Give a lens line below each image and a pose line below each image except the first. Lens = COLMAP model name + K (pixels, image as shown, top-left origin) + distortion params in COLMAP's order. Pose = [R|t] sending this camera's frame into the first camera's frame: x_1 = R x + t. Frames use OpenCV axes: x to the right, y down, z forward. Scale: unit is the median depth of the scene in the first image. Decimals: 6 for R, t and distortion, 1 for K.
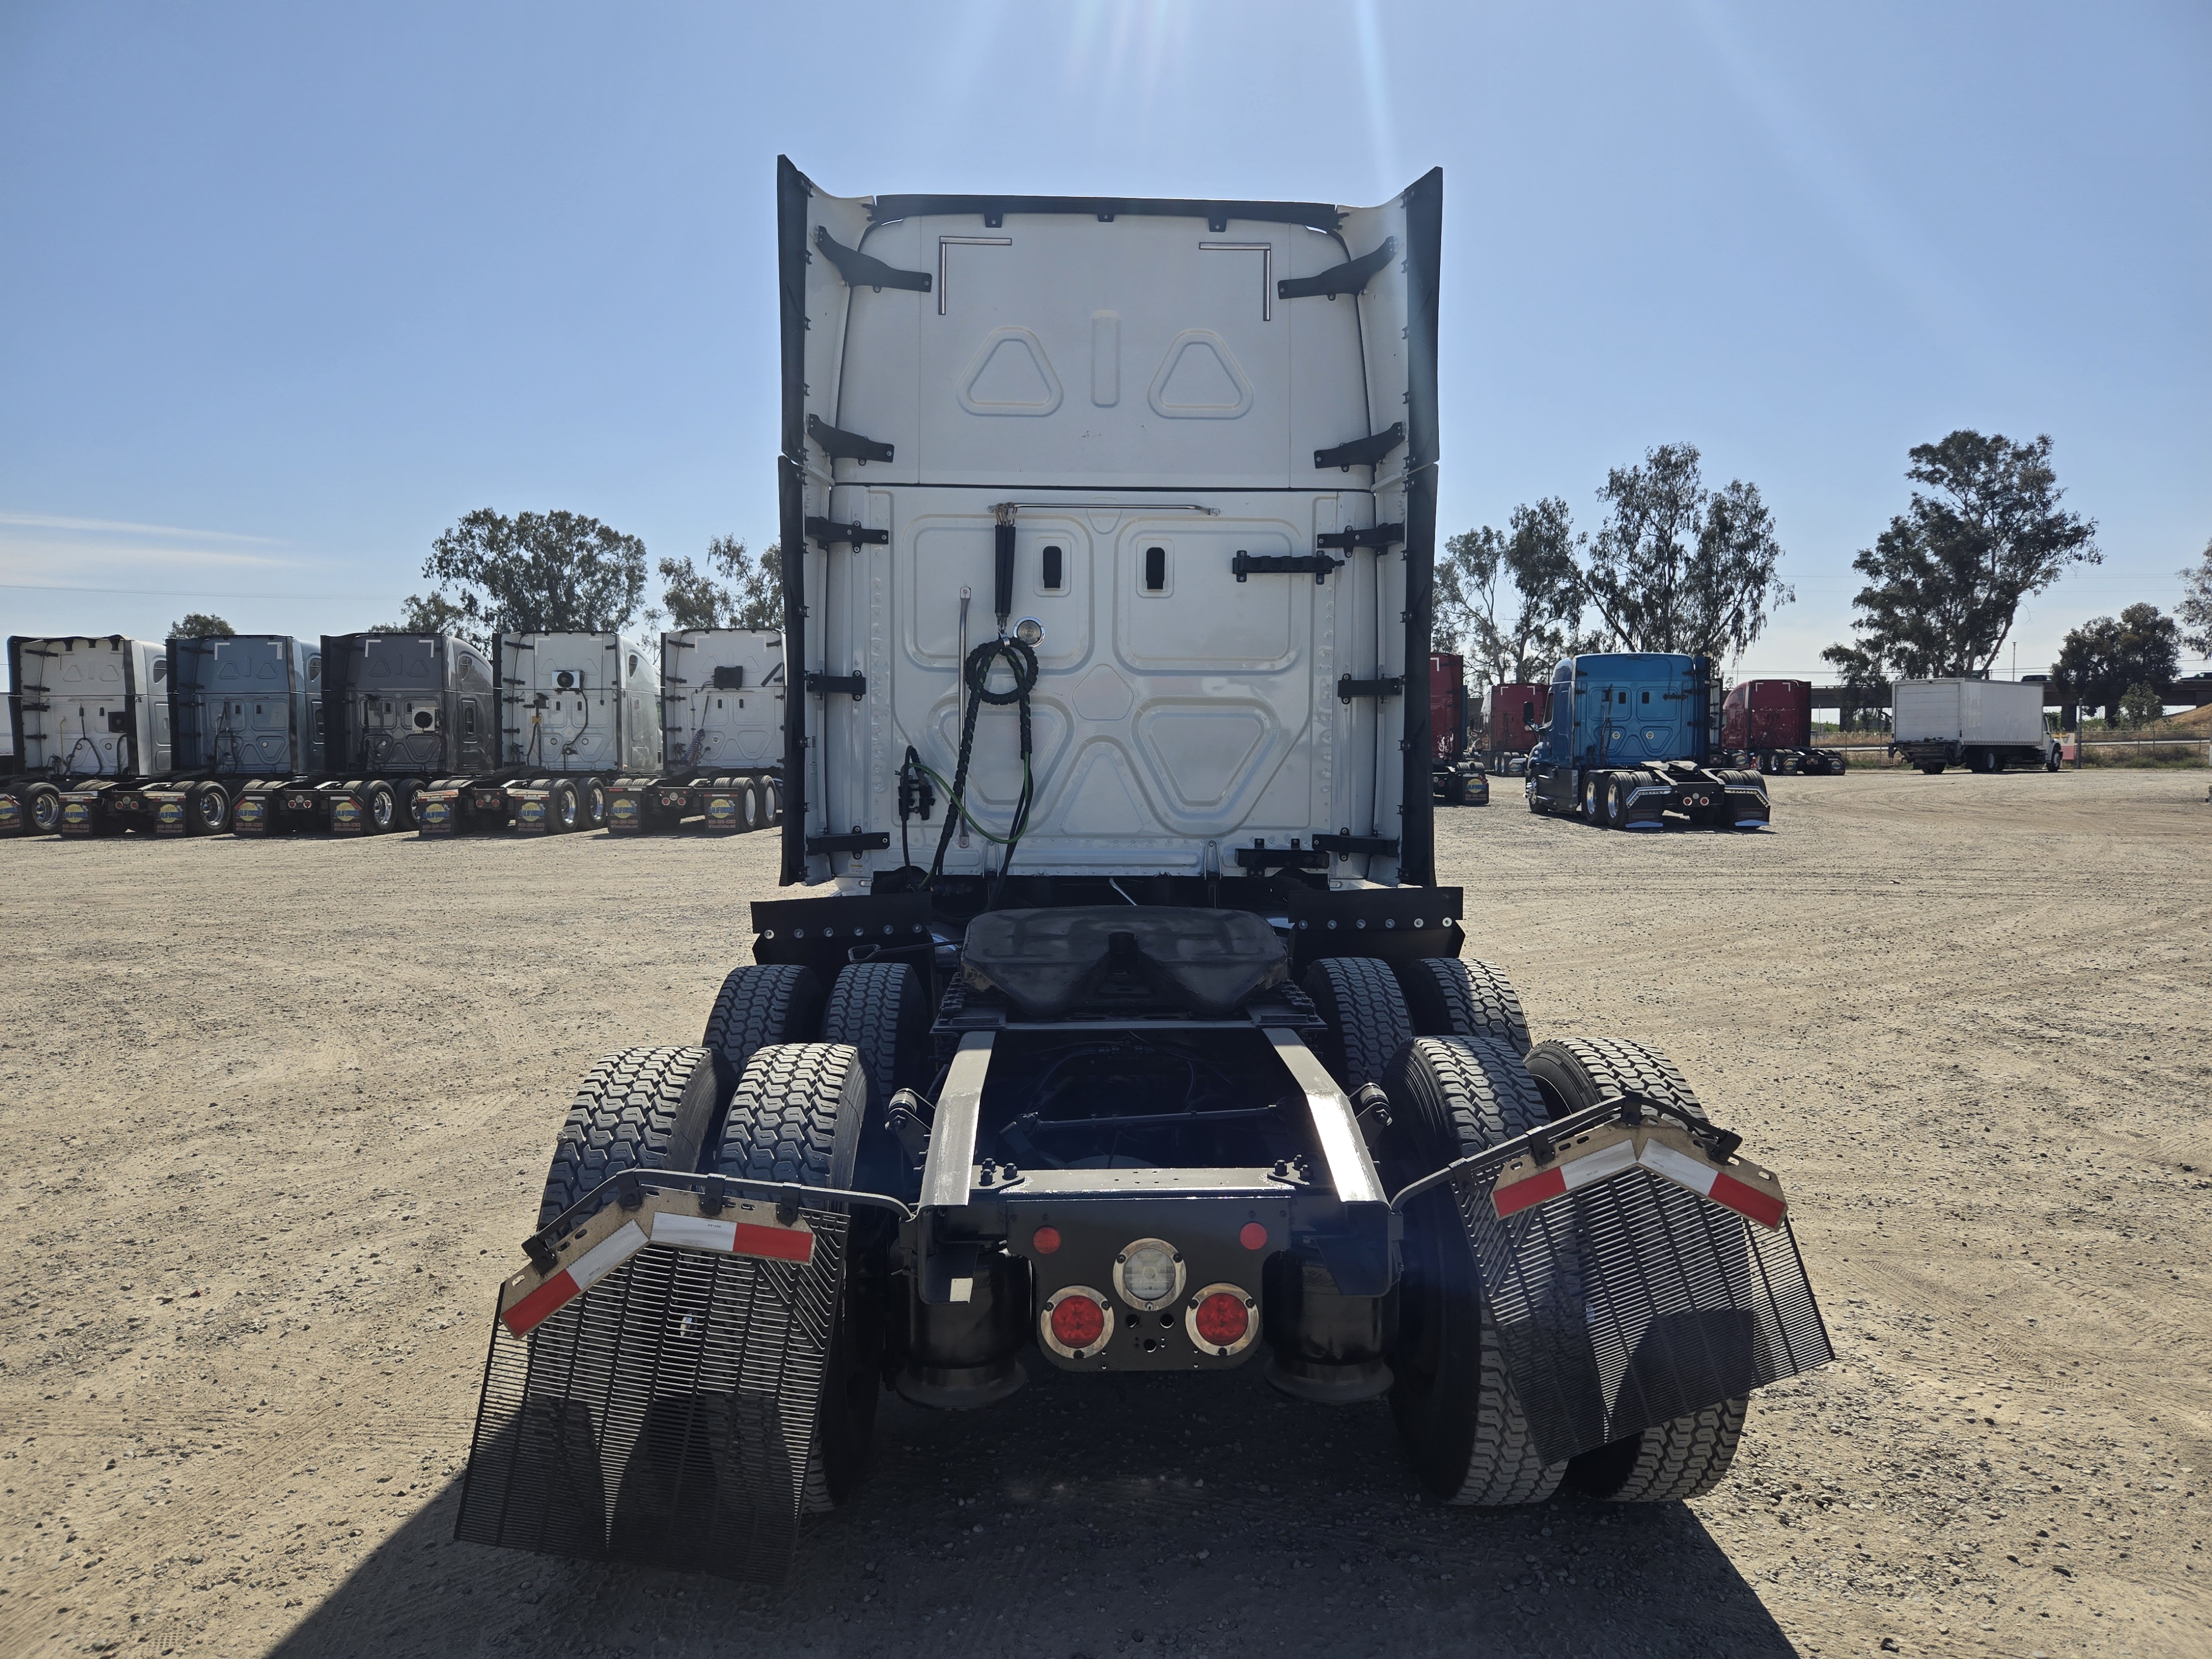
lens RADIAL K [[1491.8, 0, 1103.5], [0, 1491.8, 793.9], [0, 0, 1]] dist [0.074183, -0.062192]
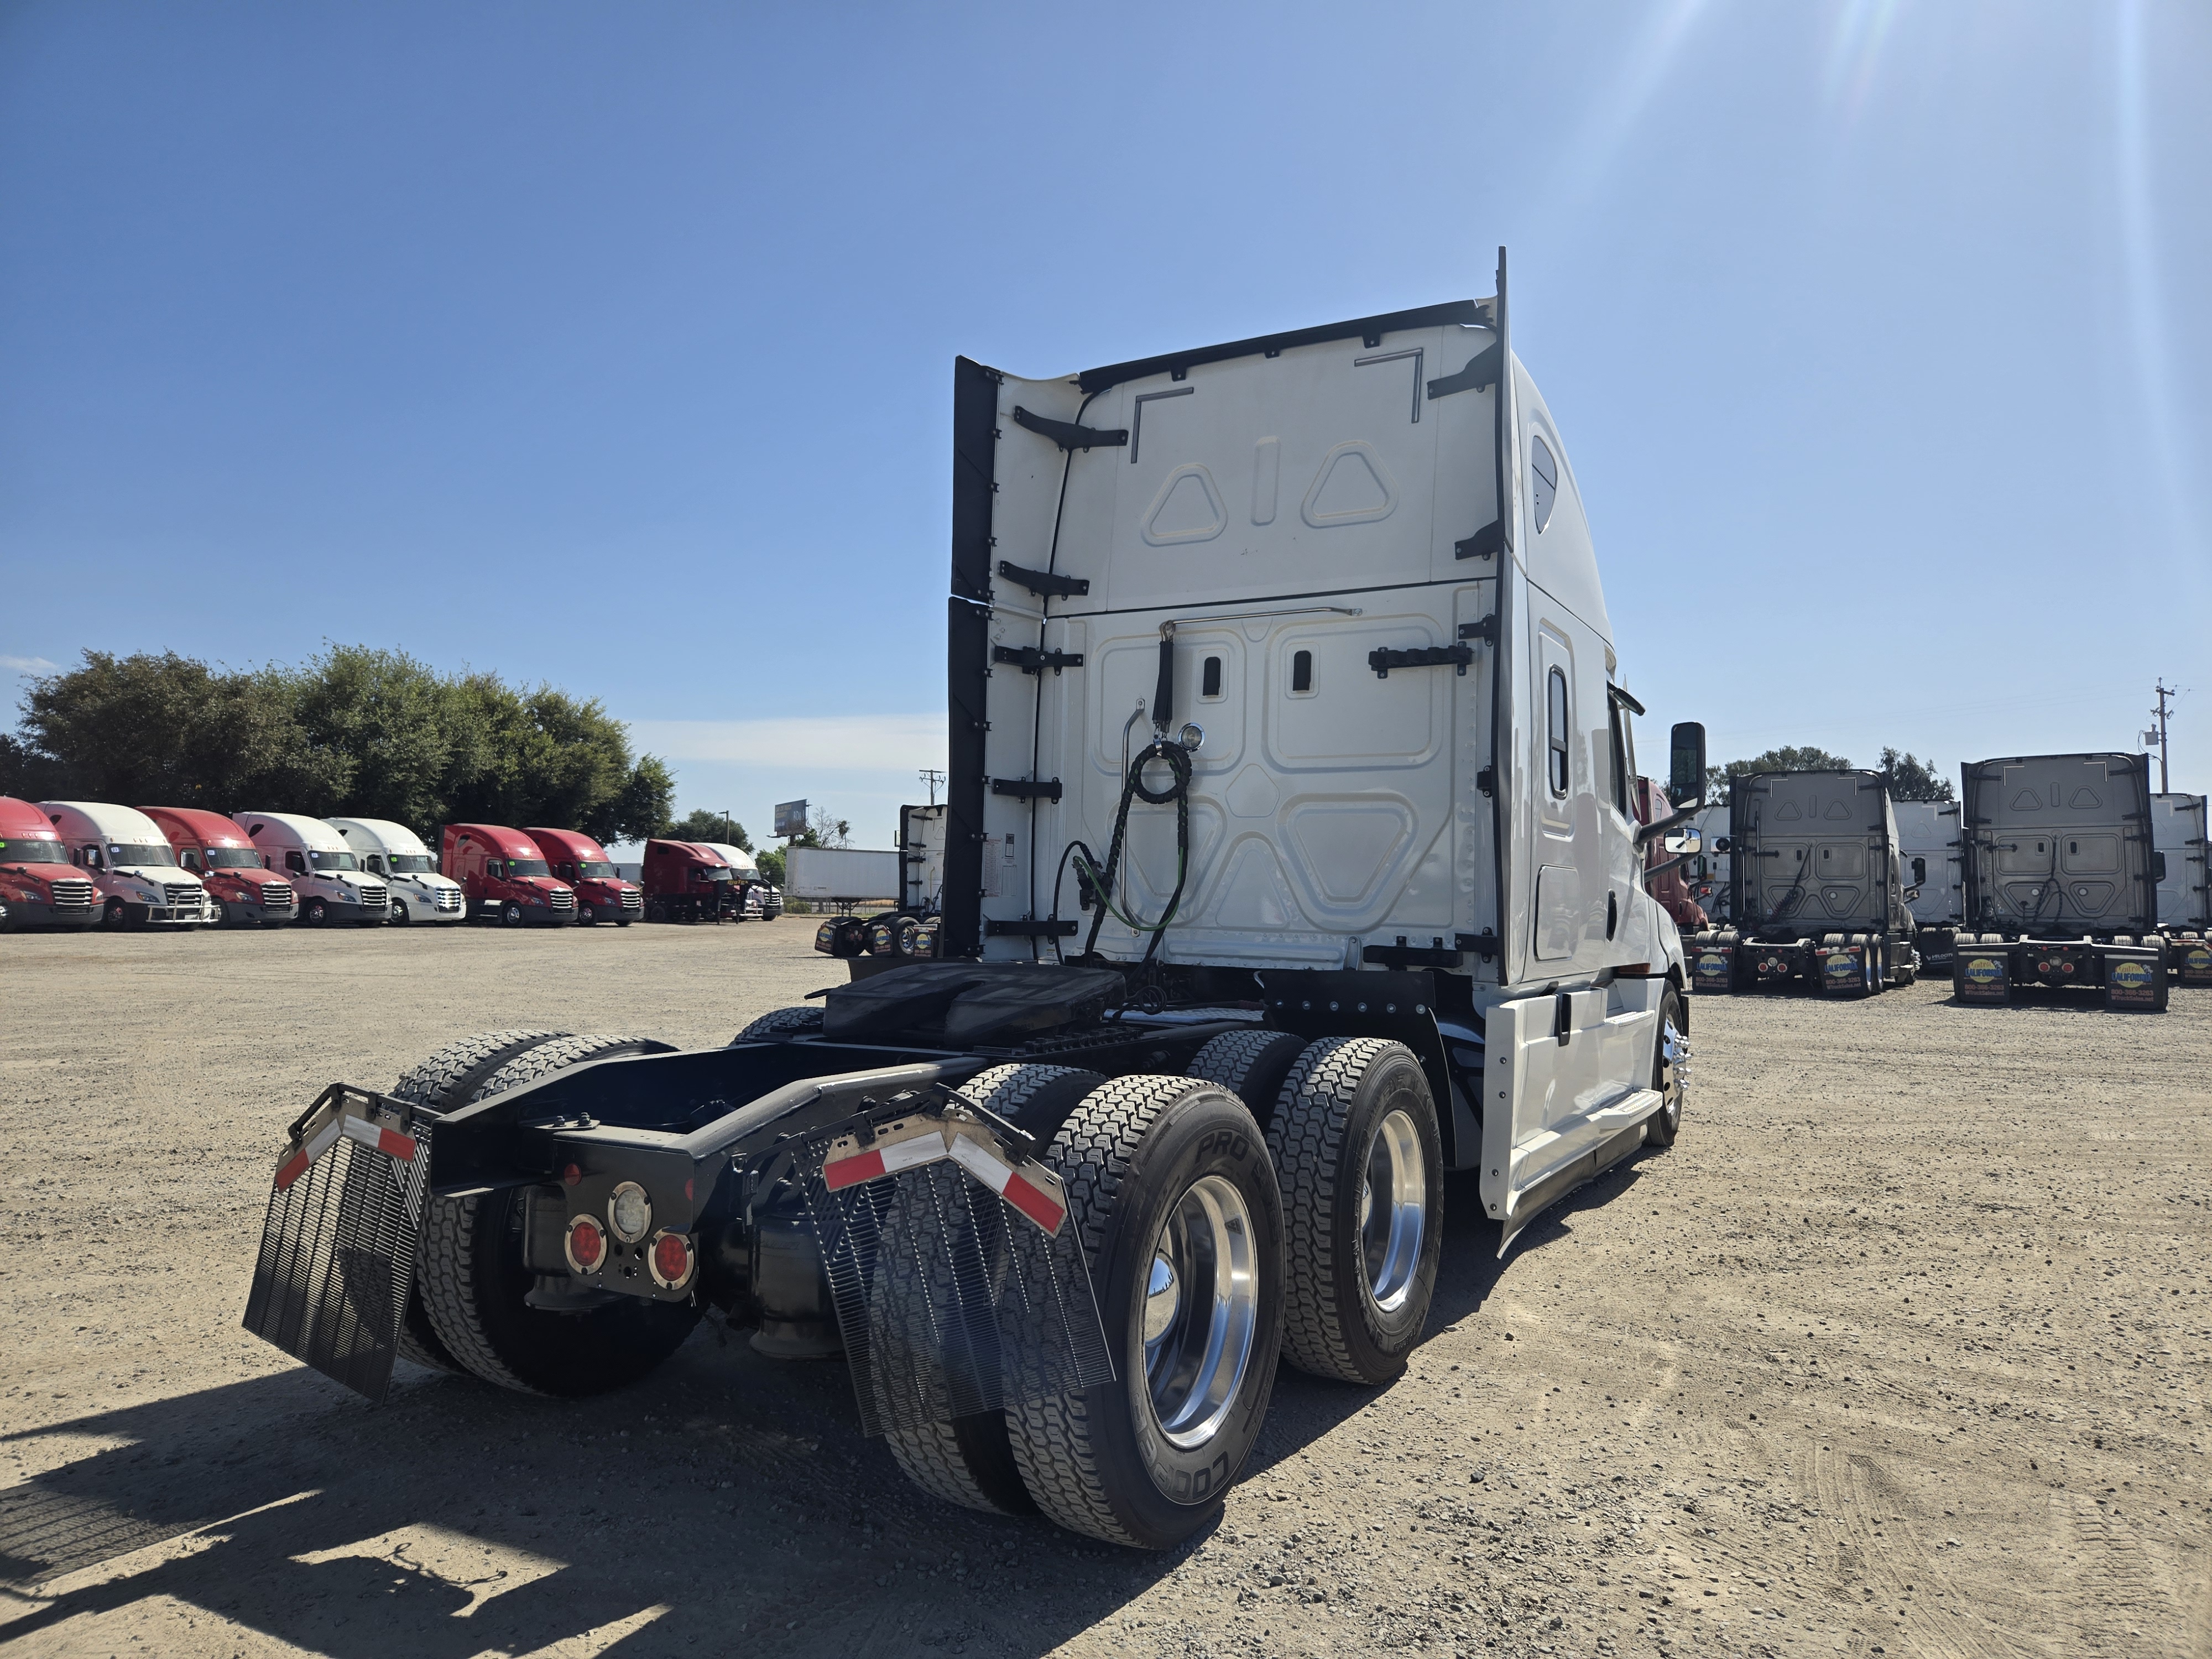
lens RADIAL K [[1486.1, 0, 1104.8], [0, 1486.1, 805.0], [0, 0, 1]] dist [0.073464, -0.062375]
pose [[0.851474, -0.020062, -0.524013, 0.462974], [-0.033812, 0.995088, -0.093039, 0.042704], [0.523305, 0.096938, 0.846613, 0.064963]]
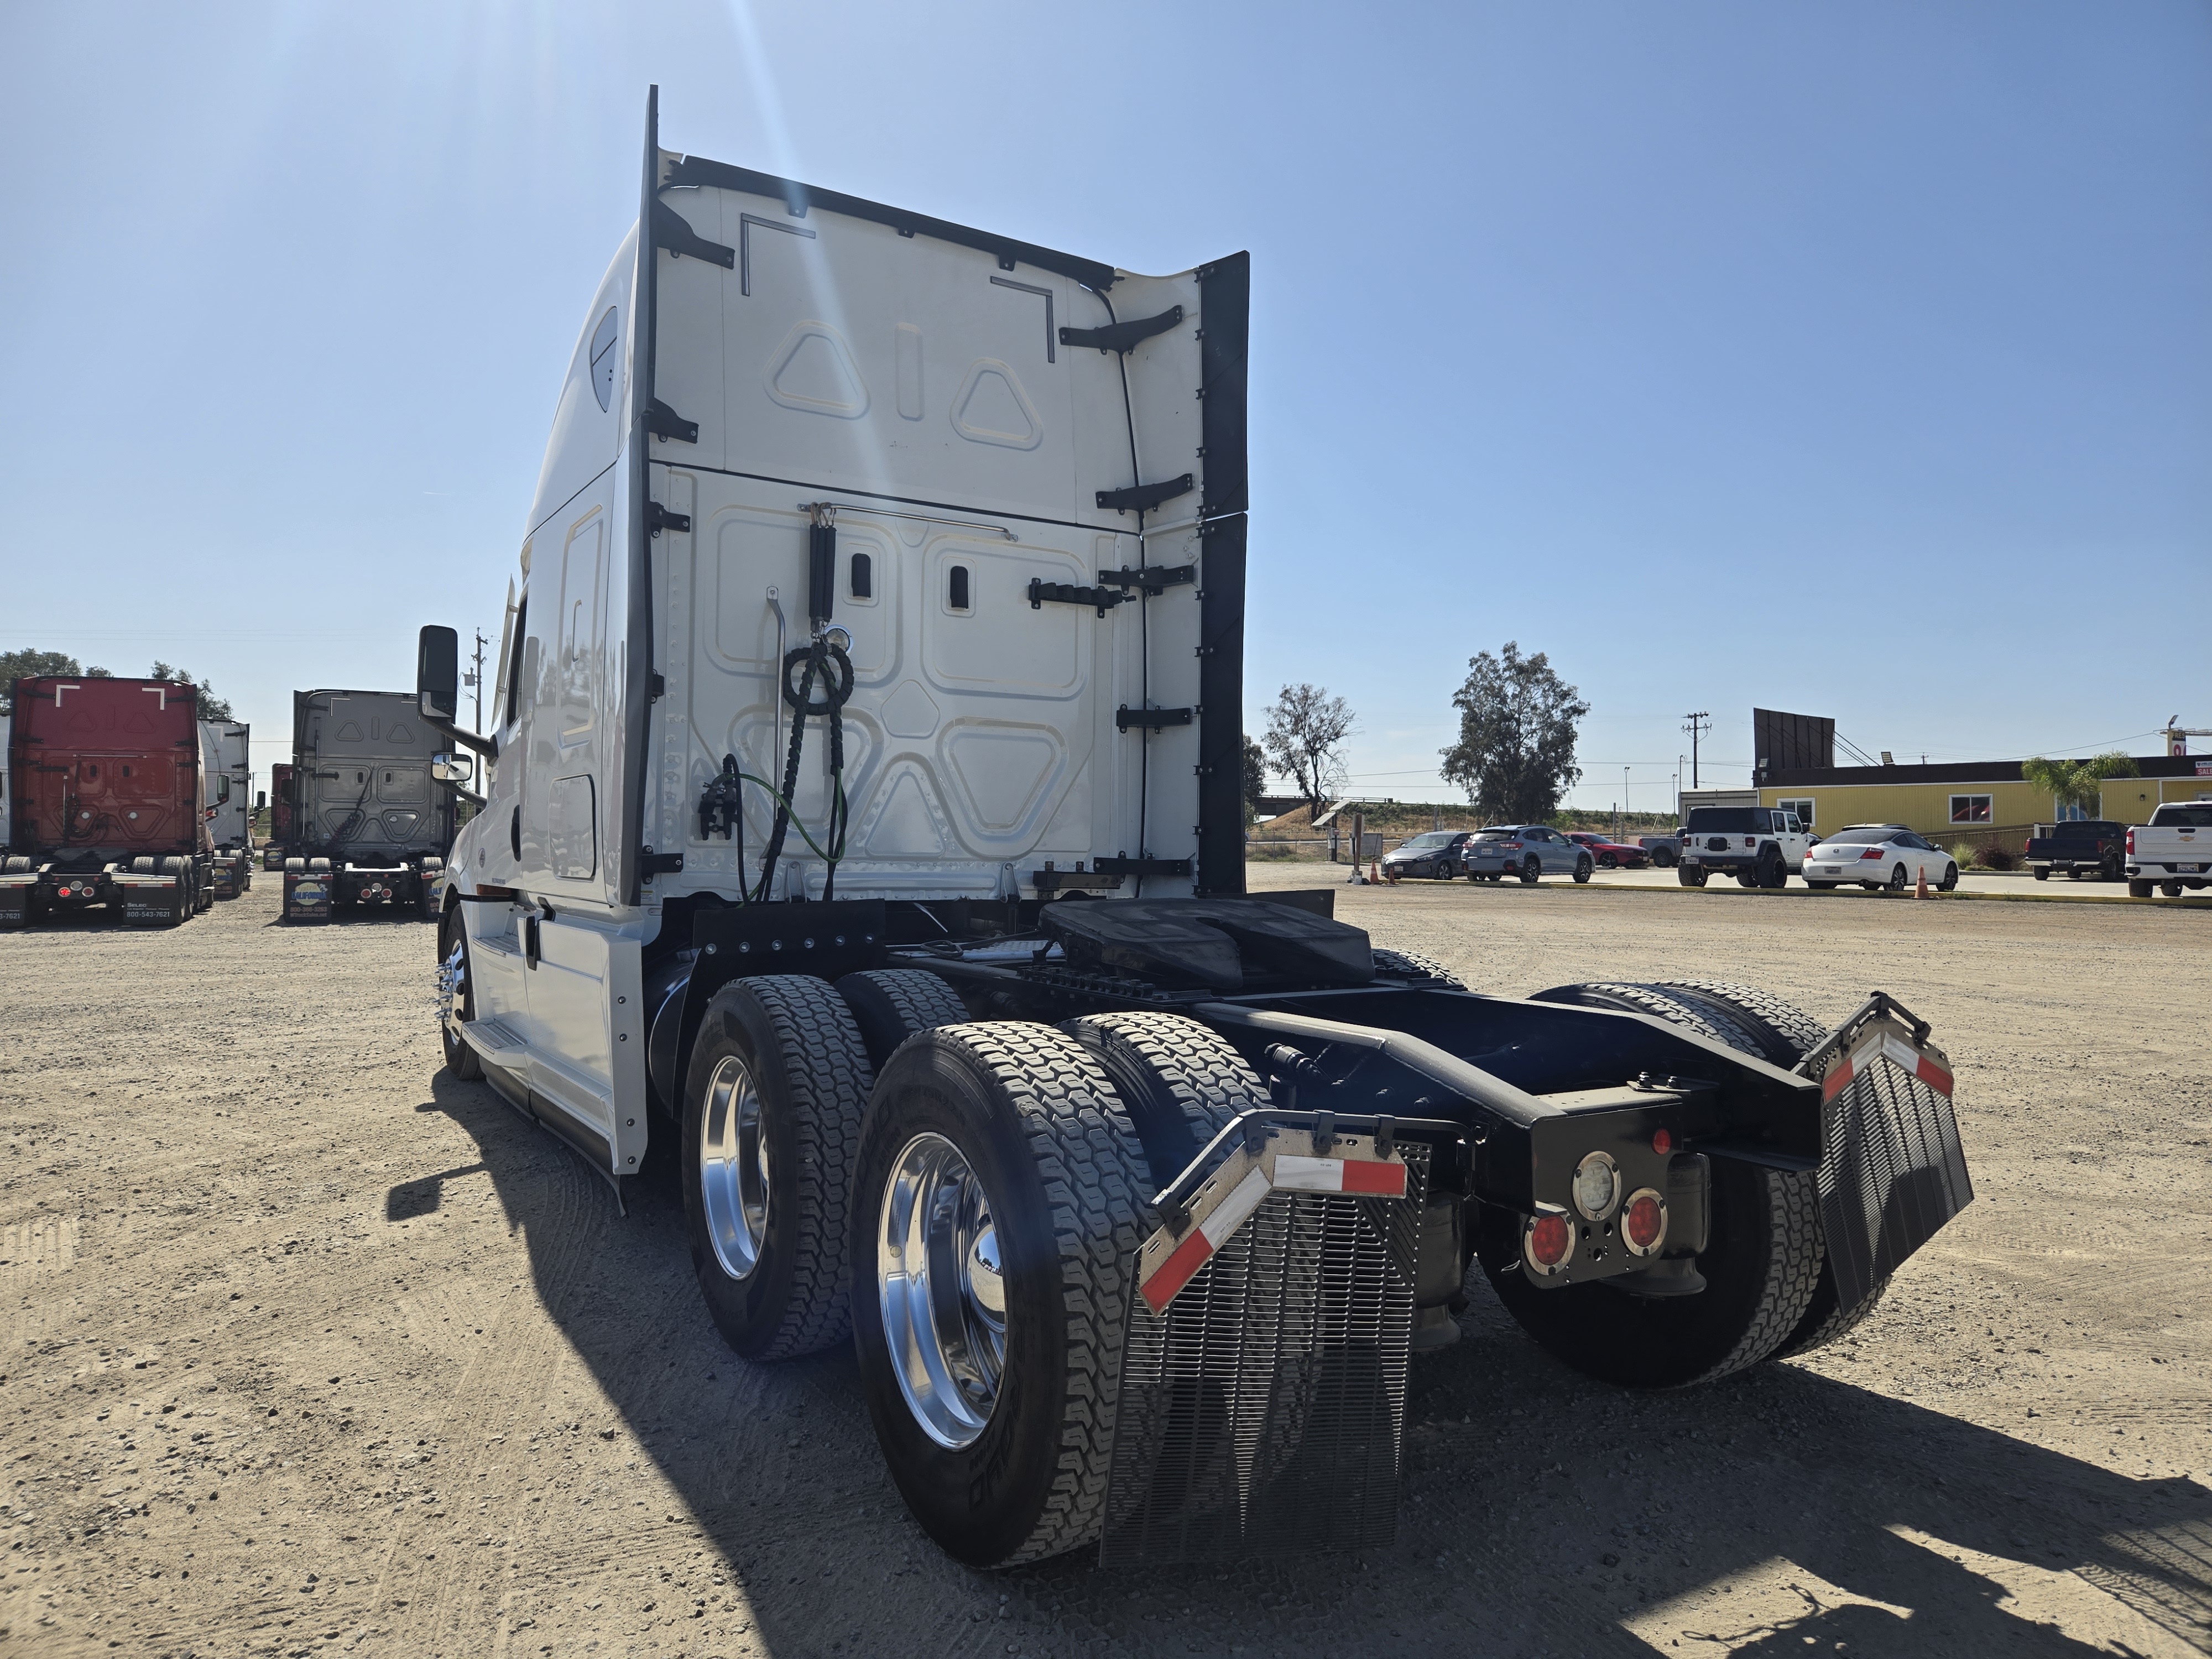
lens RADIAL K [[1491.7, 0, 1100.5], [0, 1491.7, 784.4], [0, 0, 1]] dist [0.075326, -0.062936]
pose [[0.868639, 0.028083, 0.494648, -0.374401], [0.008077, 0.997457, -0.070814, 0.050594], [-0.495379, 0.065508, 0.866203, 0.106989]]
